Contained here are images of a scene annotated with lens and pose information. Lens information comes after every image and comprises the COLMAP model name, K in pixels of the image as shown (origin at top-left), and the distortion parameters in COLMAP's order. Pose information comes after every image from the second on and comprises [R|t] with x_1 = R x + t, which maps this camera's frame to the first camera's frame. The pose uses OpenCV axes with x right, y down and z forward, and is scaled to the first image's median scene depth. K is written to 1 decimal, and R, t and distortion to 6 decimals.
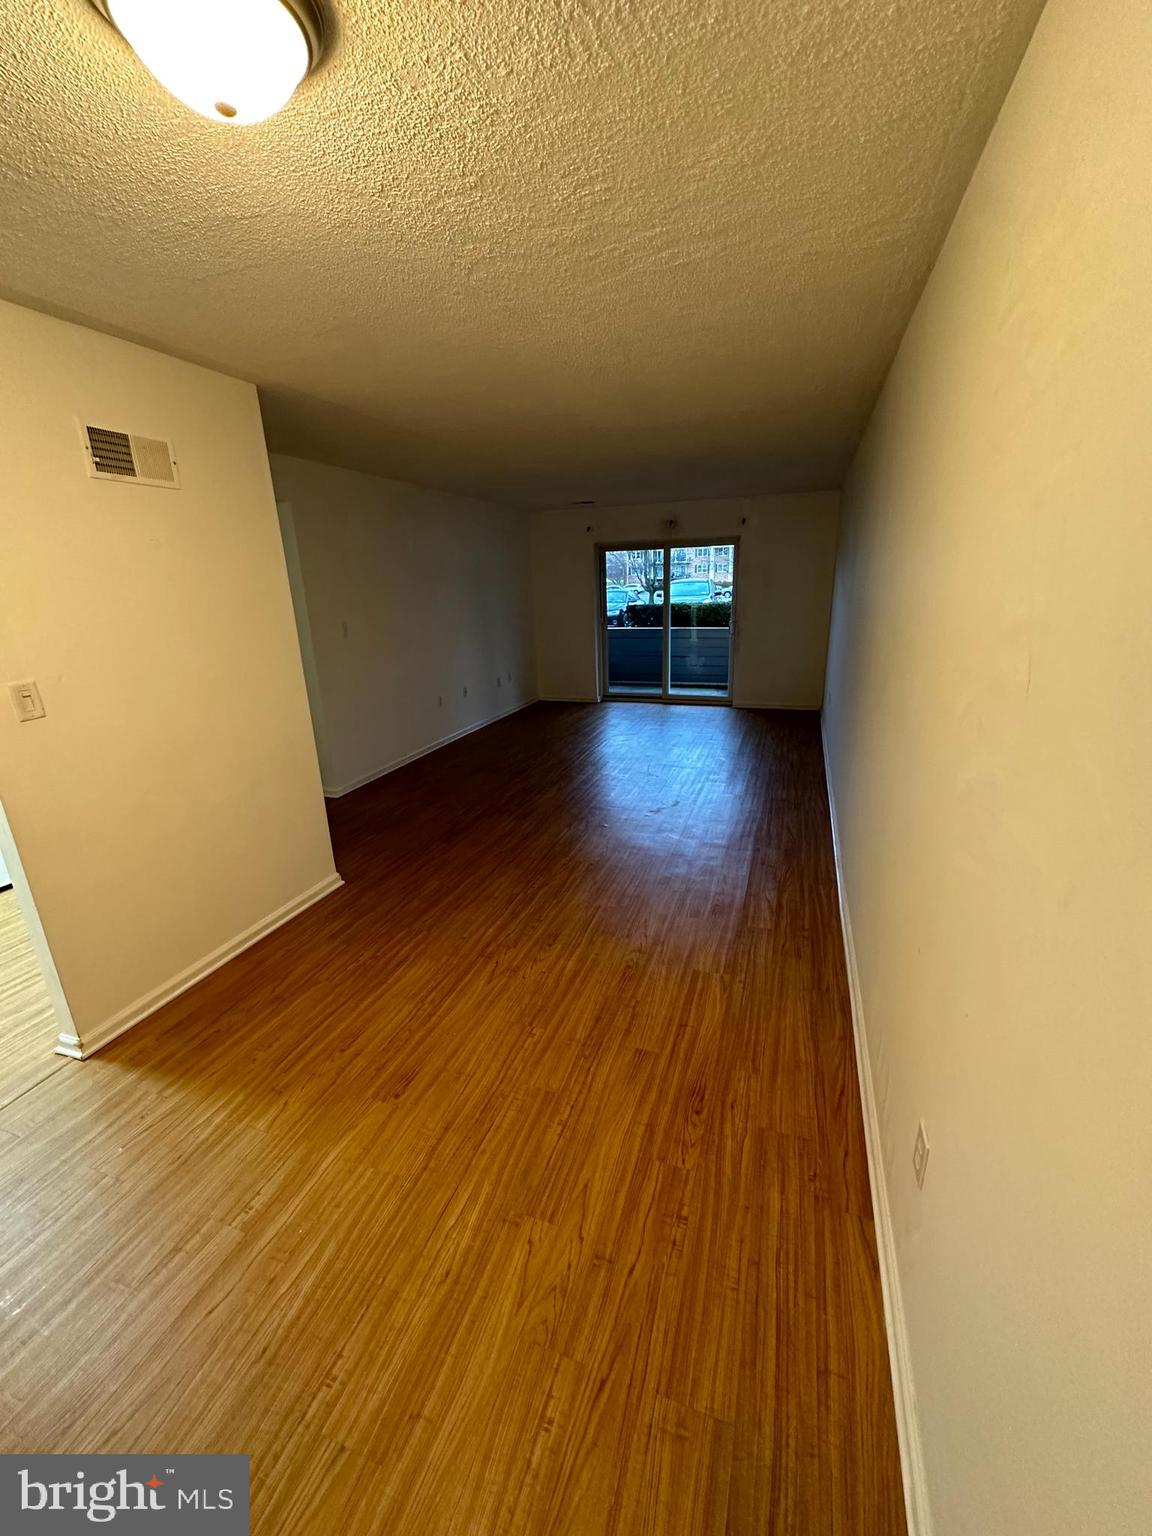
lens RADIAL K [[612.9, 0, 577.4], [0, 612.9, 767.7], [0, 0, 1]] dist [-0.000437, -0.000732]
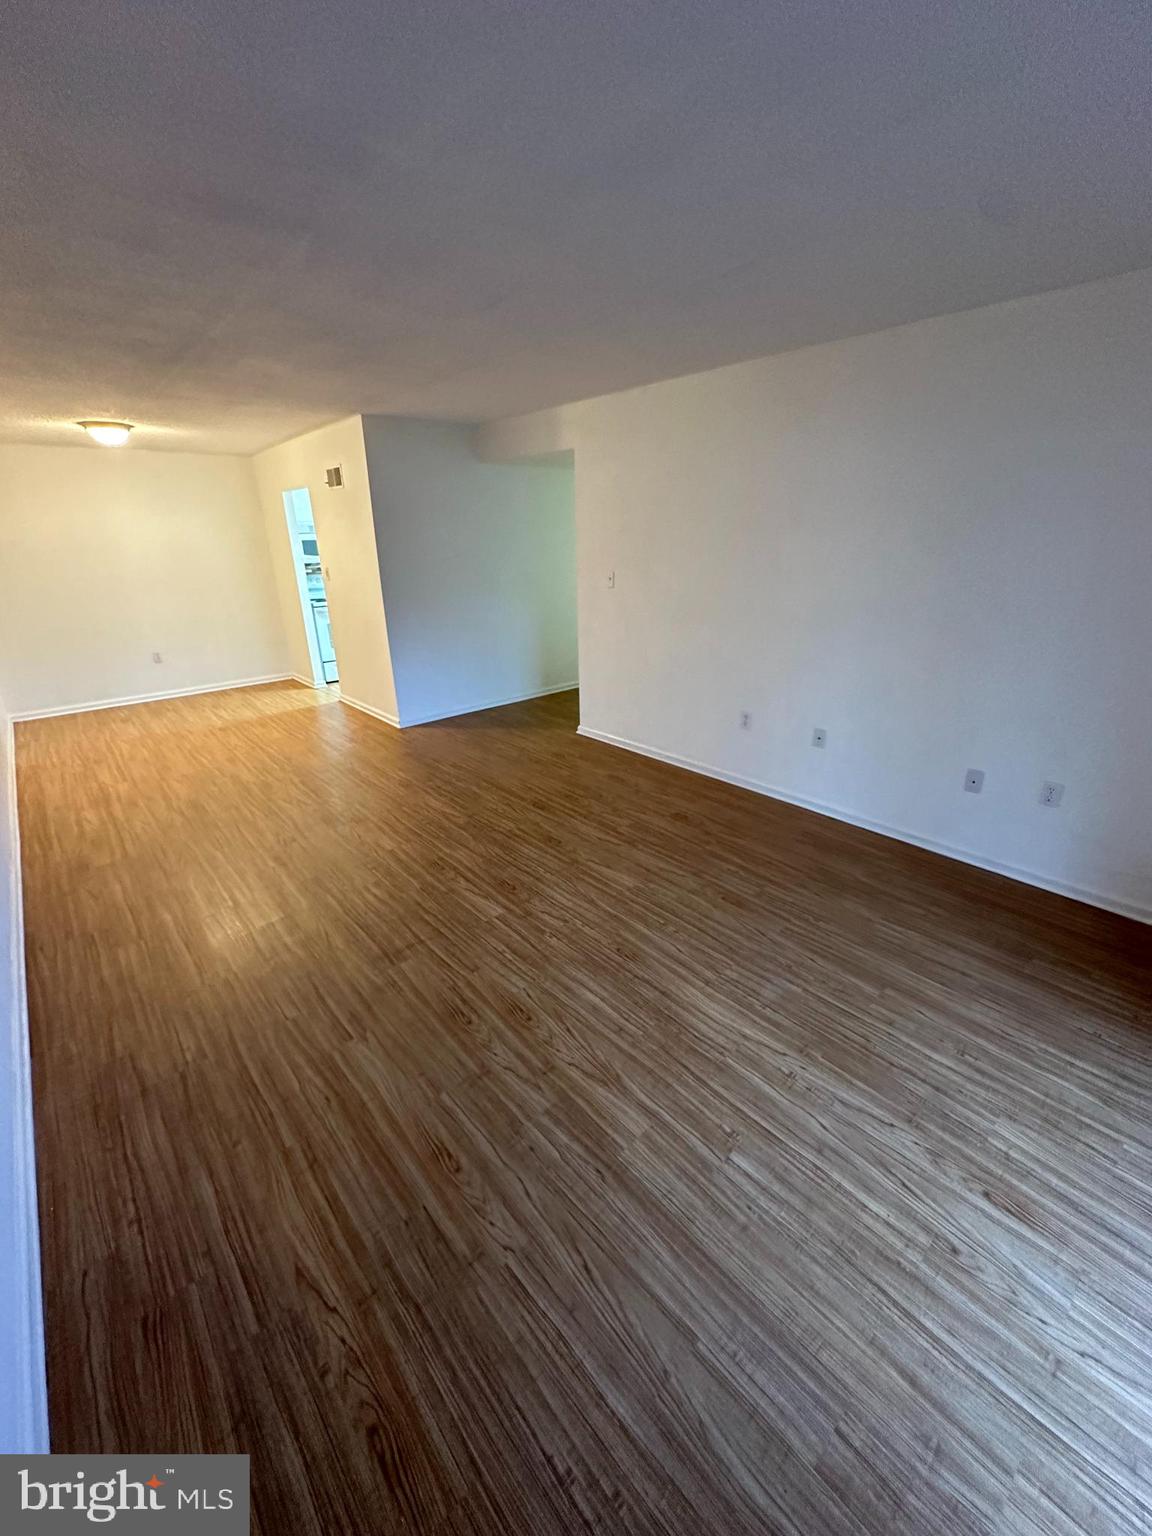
lens RADIAL K [[612.9, 0, 579.8], [0, 612.9, 765.6], [0, 0, 1]] dist [-0.000437, -0.000732]
pose [[-0.484830, 0.352852, -0.800272, 1.132234], [-0.224306, 0.834238, 0.503720, -1.032433], [0.845356, 0.423724, -0.325317, 3.175155]]
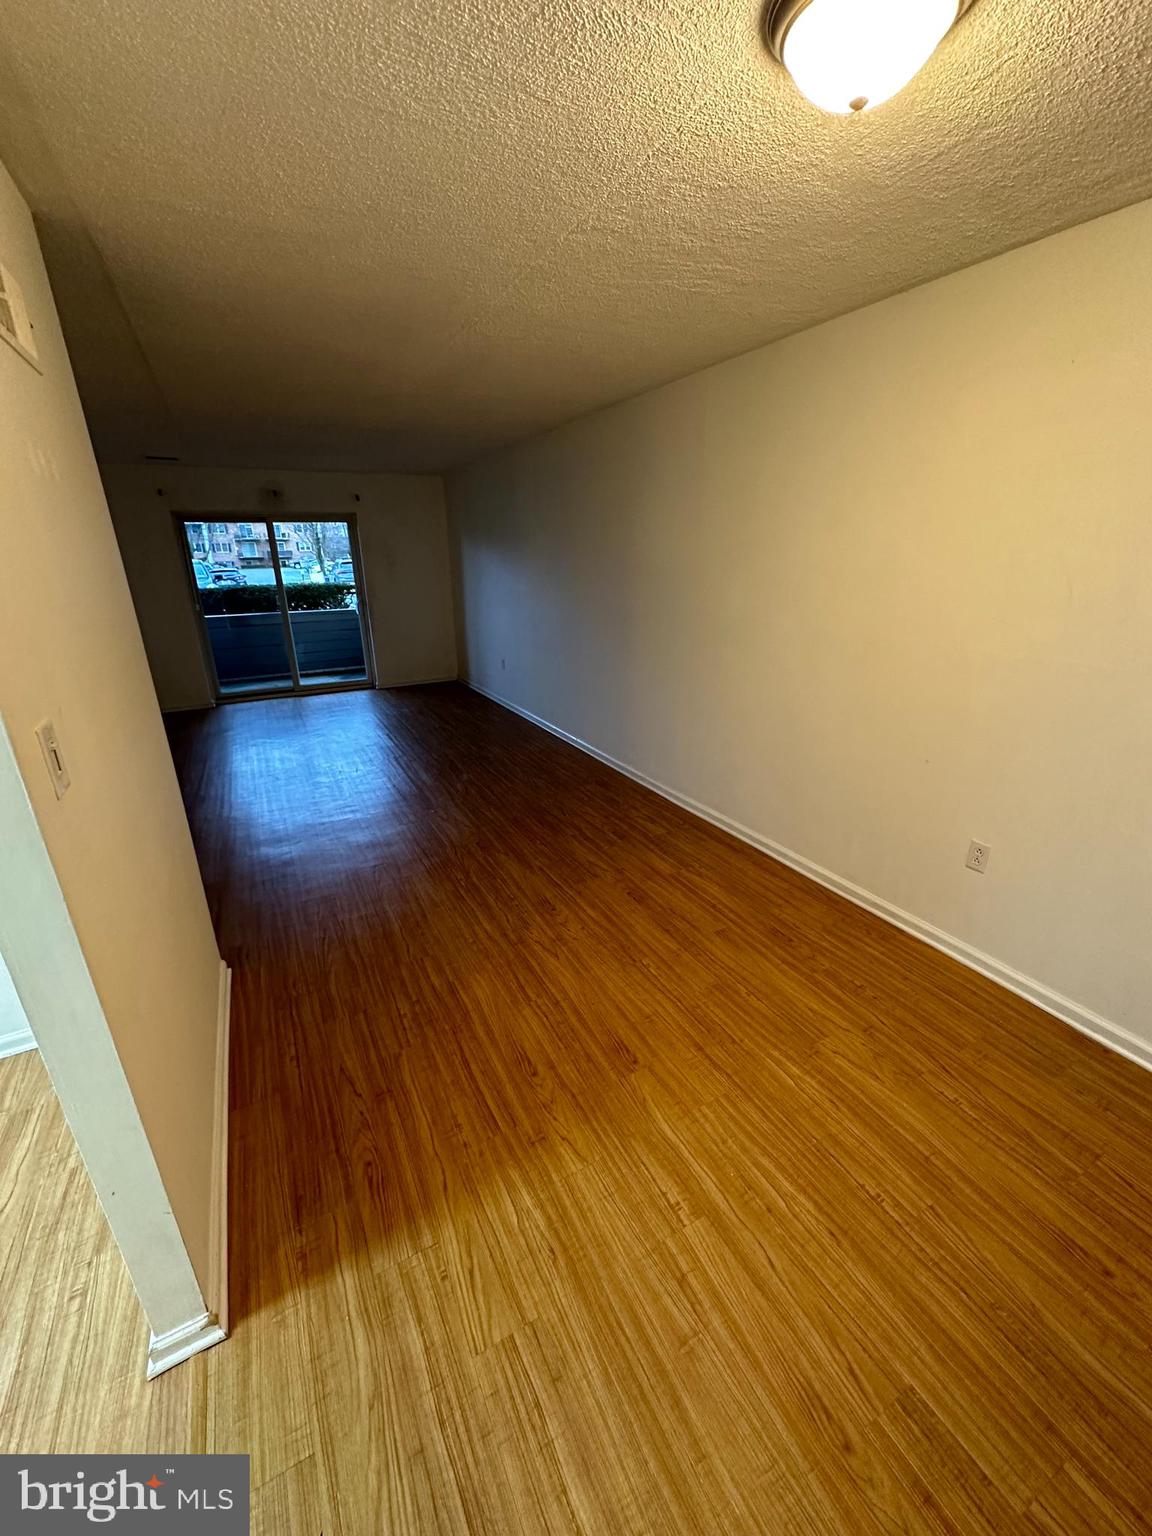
lens RADIAL K [[612.9, 0, 580.1], [0, 612.9, 766.5], [0, 0, 1]] dist [-0.000437, -0.000732]
pose [[0.676607, -0.225907, 0.700835, -0.898986], [0.210780, 0.971368, 0.109617, -0.060696], [-0.705532, 0.073554, 0.704851, 0.301471]]
